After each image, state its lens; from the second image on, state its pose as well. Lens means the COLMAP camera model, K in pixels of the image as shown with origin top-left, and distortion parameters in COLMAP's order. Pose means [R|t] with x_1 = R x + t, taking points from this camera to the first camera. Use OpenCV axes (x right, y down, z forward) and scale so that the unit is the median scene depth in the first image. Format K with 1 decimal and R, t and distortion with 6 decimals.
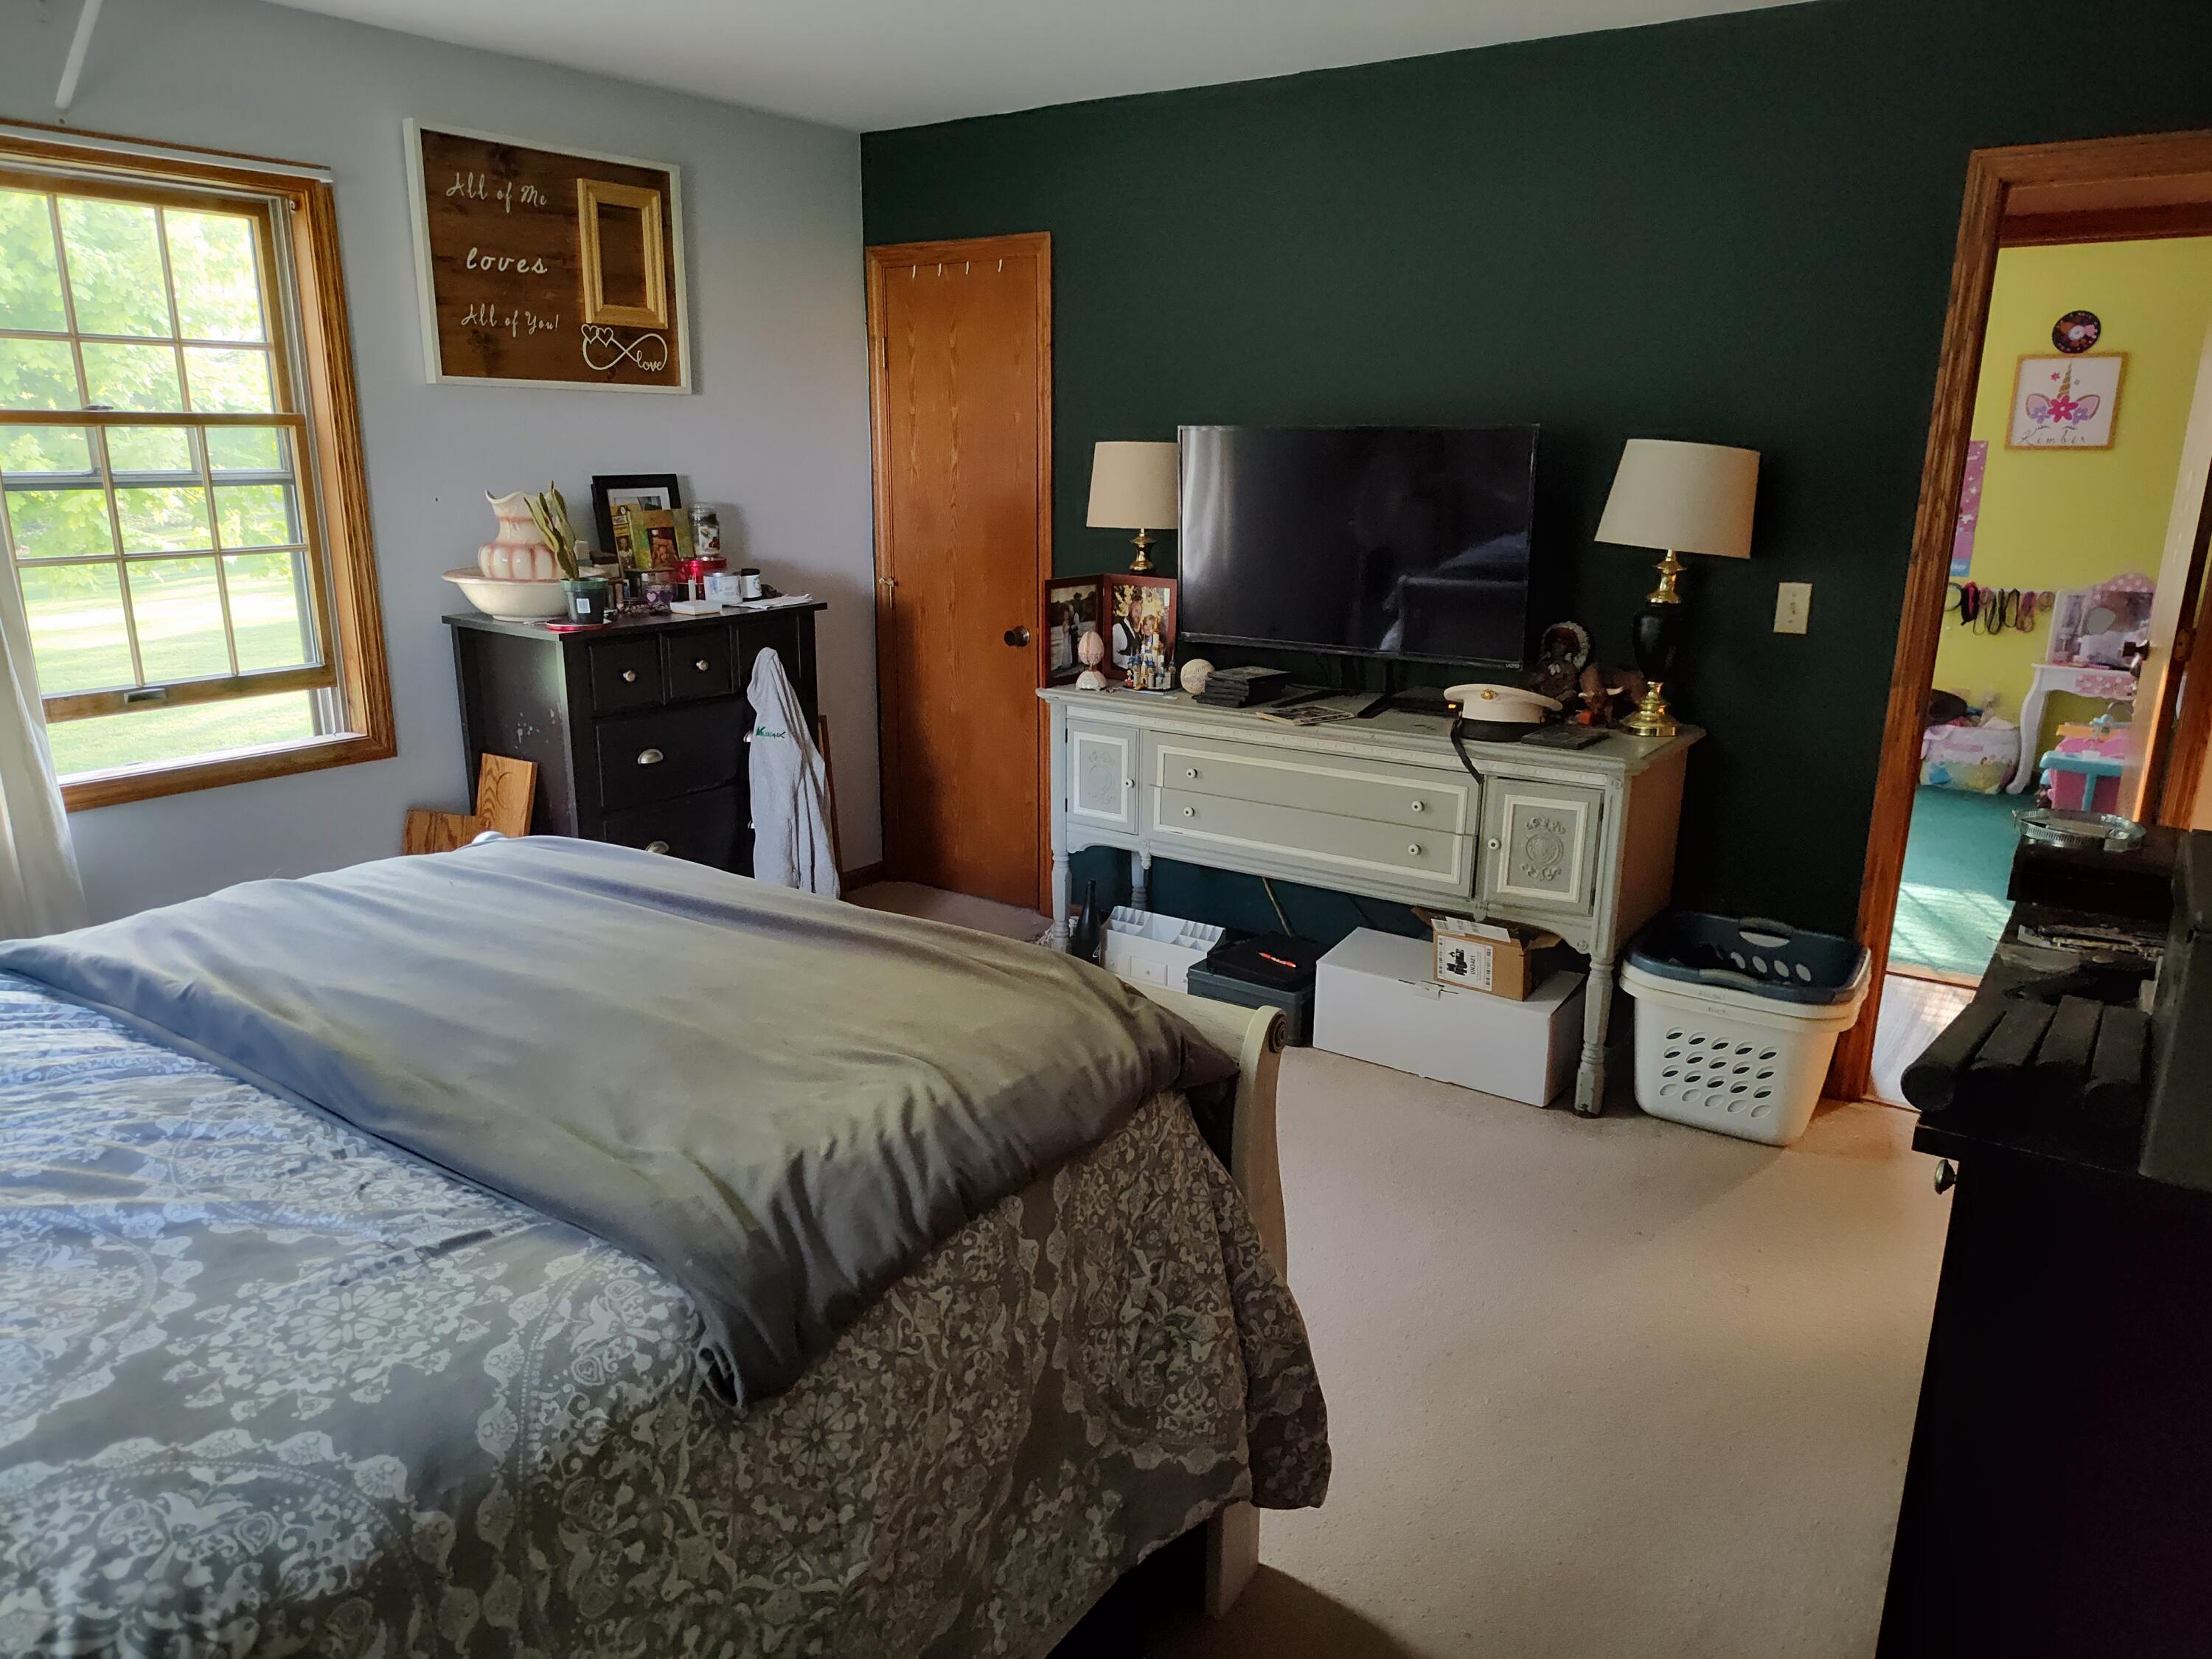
lens RADIAL K [[1499.5, 0, 1107.0], [0, 1499.5, 828.4], [0, 0, 1]] dist [0.001498, -0.000179]
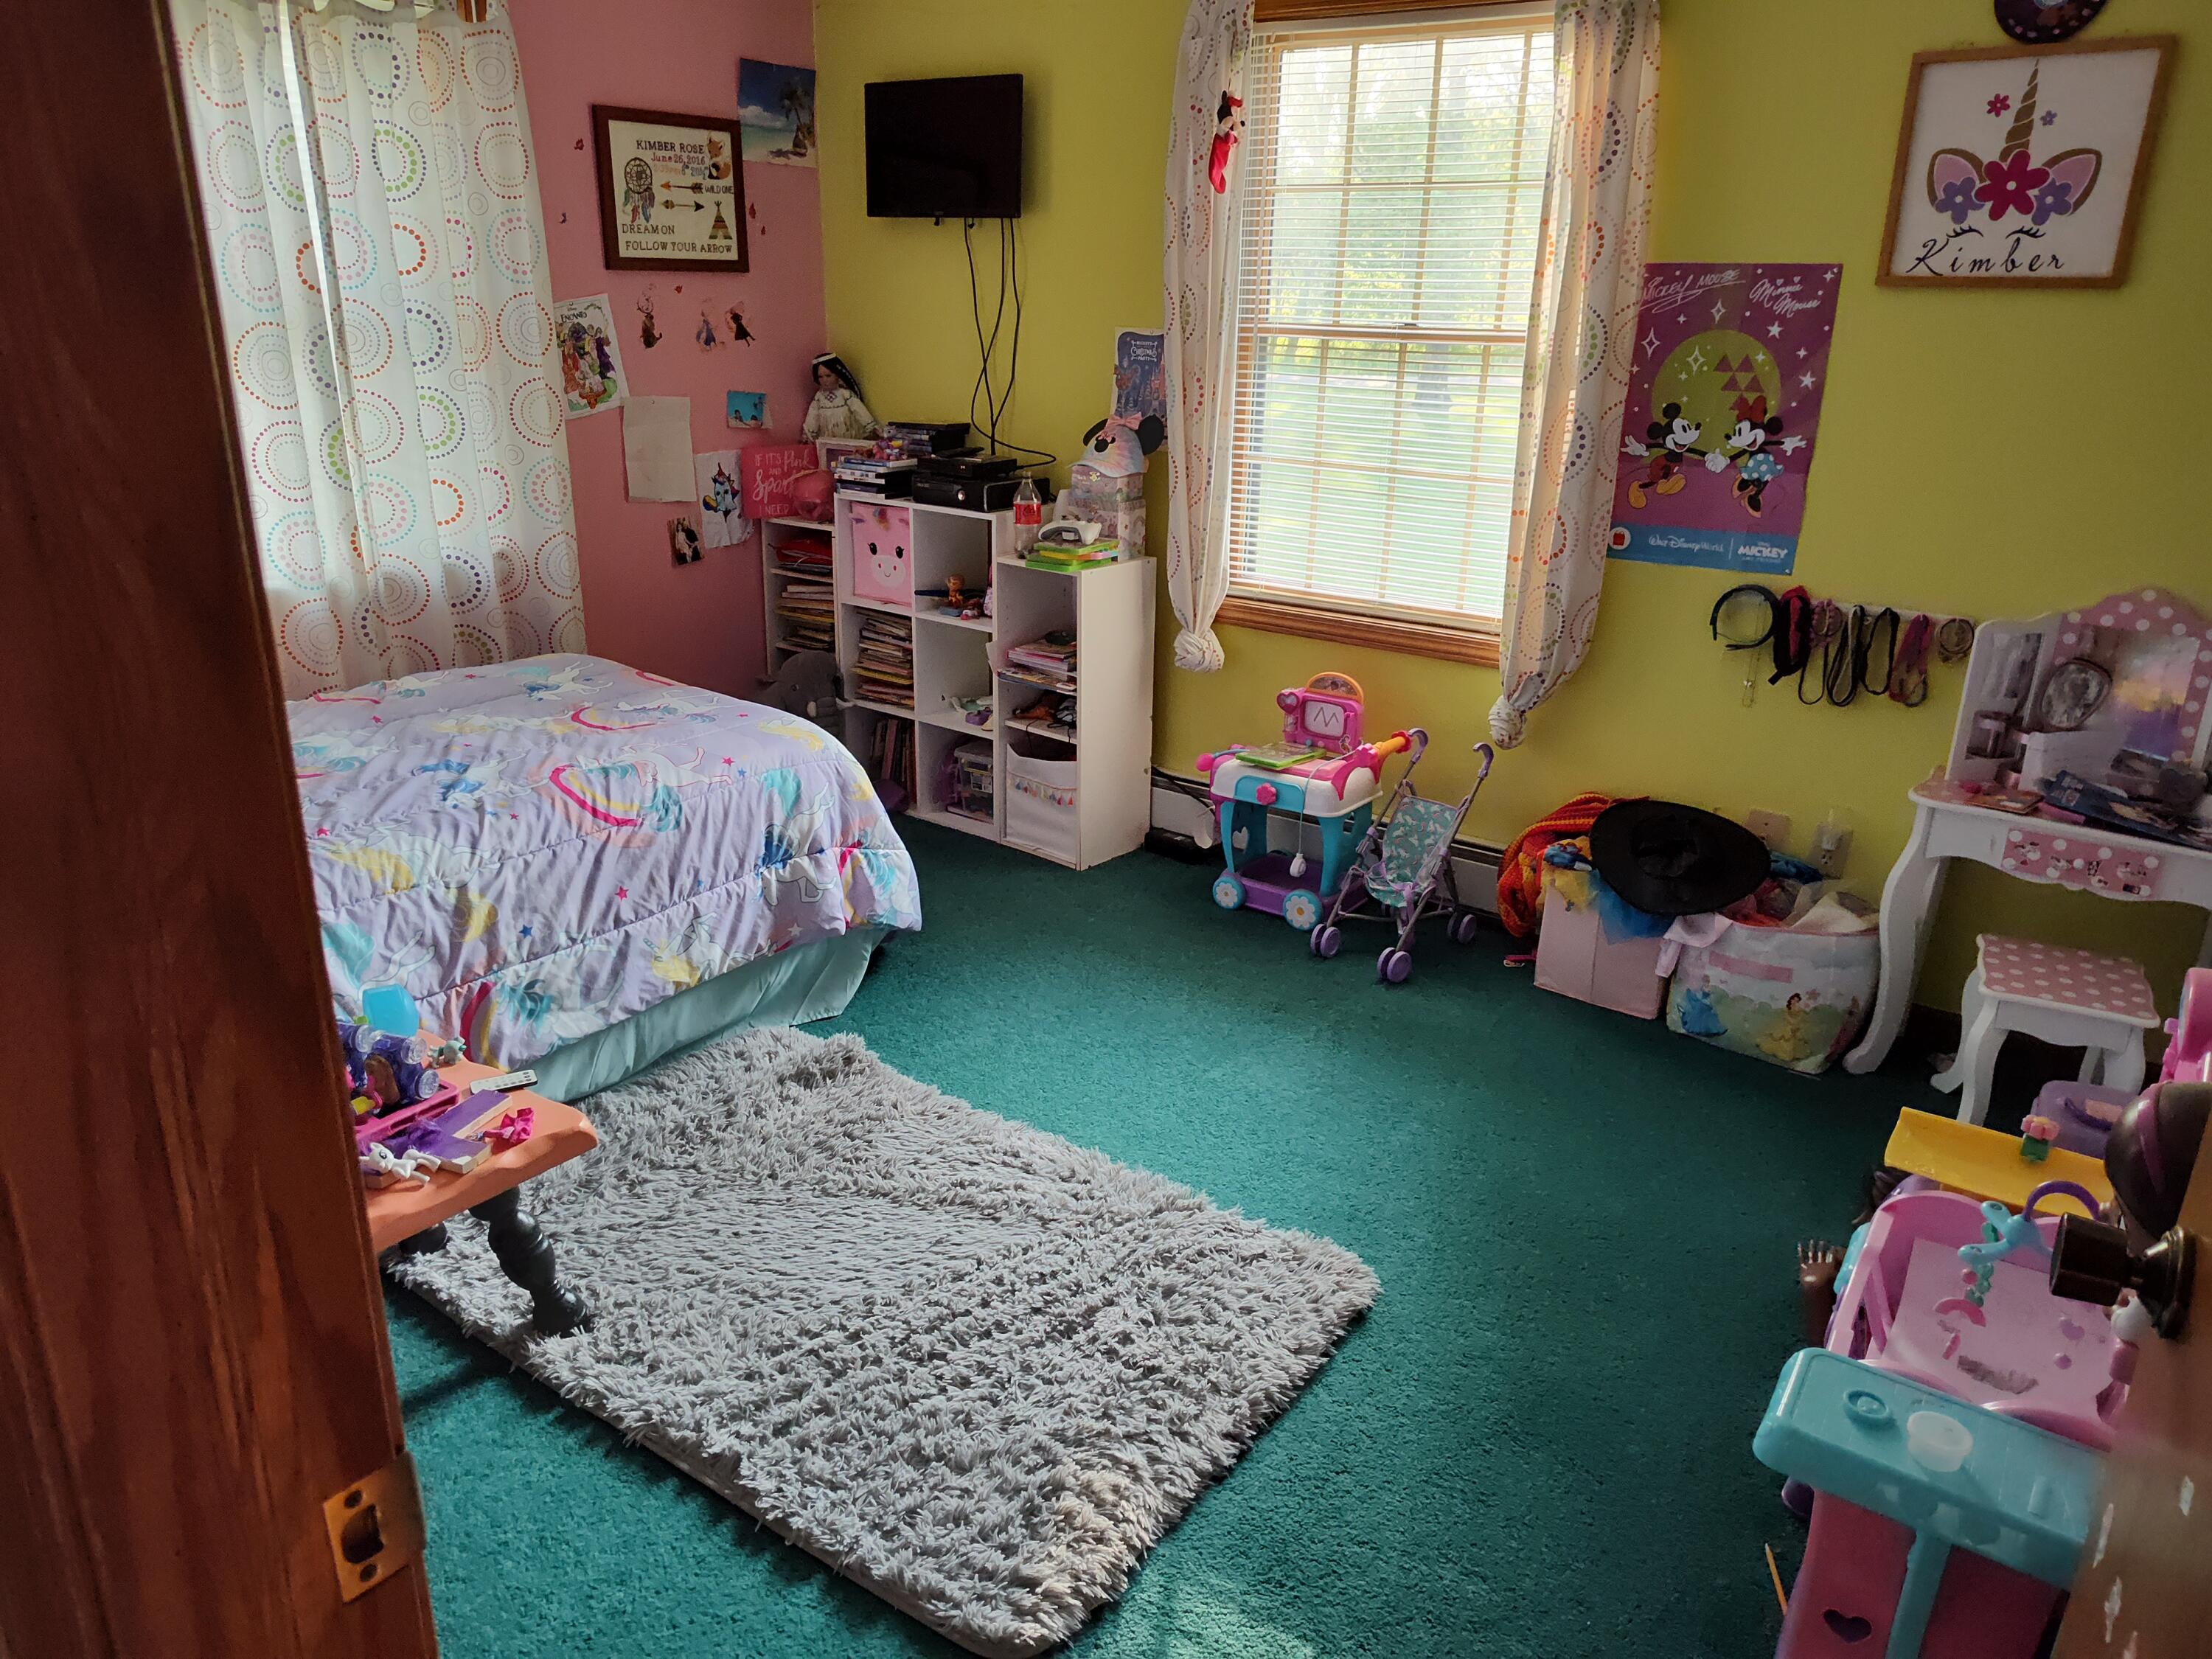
lens RADIAL K [[1499.5, 0, 1134.4], [0, 1499.5, 776.8], [0, 0, 1]] dist [0.001498, -0.000179]
pose [[0.999737, 0.021981, 0.006498, 0.385905], [-0.022327, 0.998000, 0.059136, -0.132799], [-0.005185, -0.059266, 0.998229, 0.564027]]
